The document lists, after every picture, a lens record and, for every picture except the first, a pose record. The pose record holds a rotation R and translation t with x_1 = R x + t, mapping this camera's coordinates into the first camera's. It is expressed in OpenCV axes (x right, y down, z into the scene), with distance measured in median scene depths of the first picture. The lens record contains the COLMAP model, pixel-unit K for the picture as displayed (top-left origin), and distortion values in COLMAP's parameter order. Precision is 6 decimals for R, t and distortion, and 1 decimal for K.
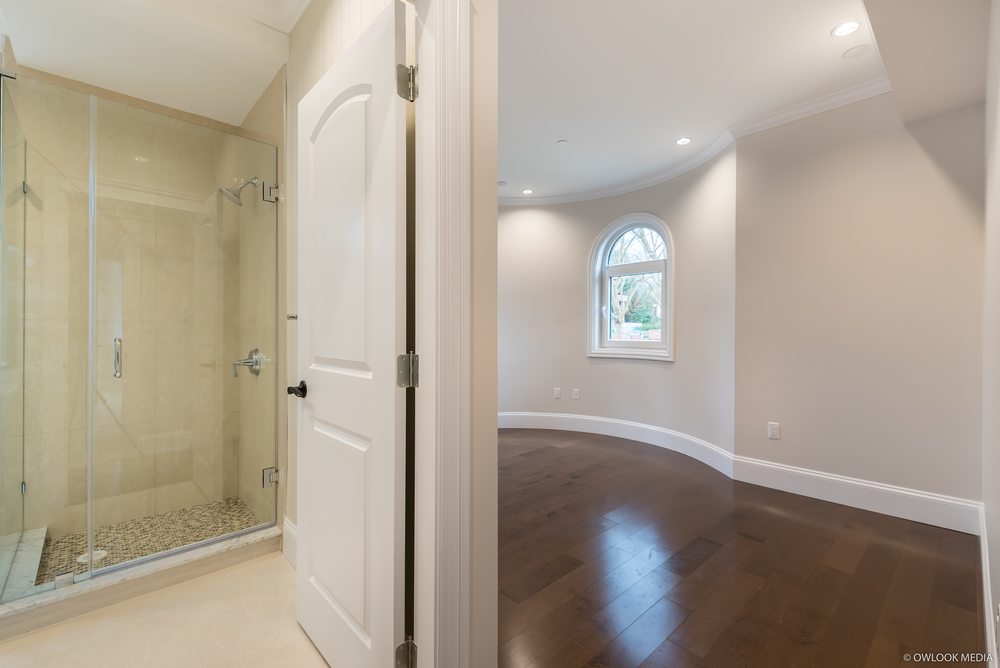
lens RADIAL K [[437.5, 0, 504.0], [0, 437.5, 331.8], [0, 0, 1]] dist [0.003730, -0.001840]
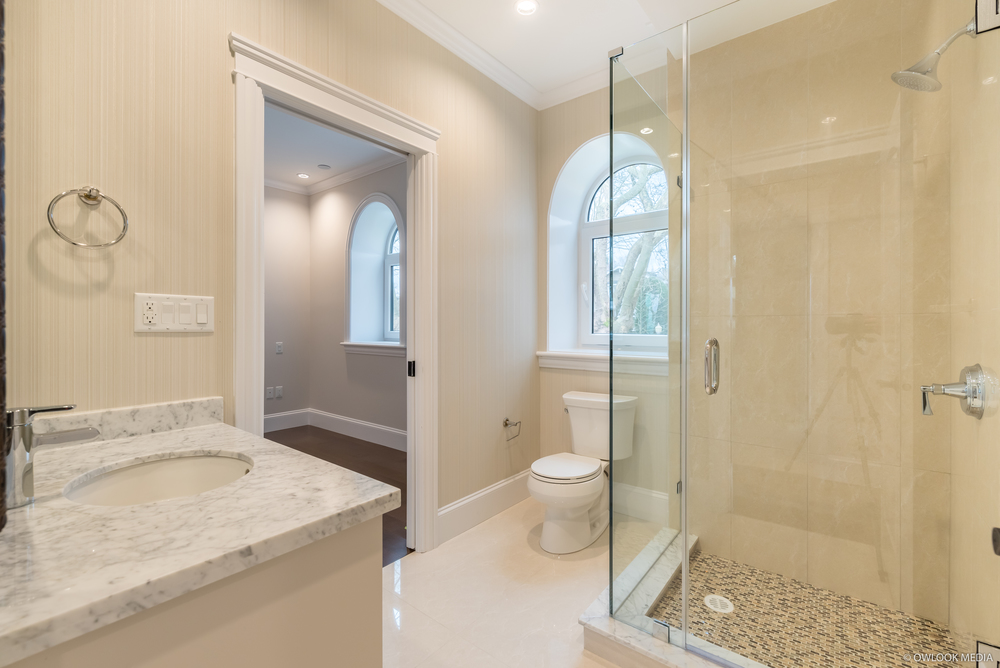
lens RADIAL K [[437.5, 0, 499.5], [0, 437.5, 325.8], [0, 0, 1]] dist [0.003730, -0.001840]
pose [[0.148689, -0.004701, -0.988873, -0.158554], [0.003316, 0.999985, -0.004255, -0.004593], [0.988878, -0.002646, 0.148703, 0.400047]]
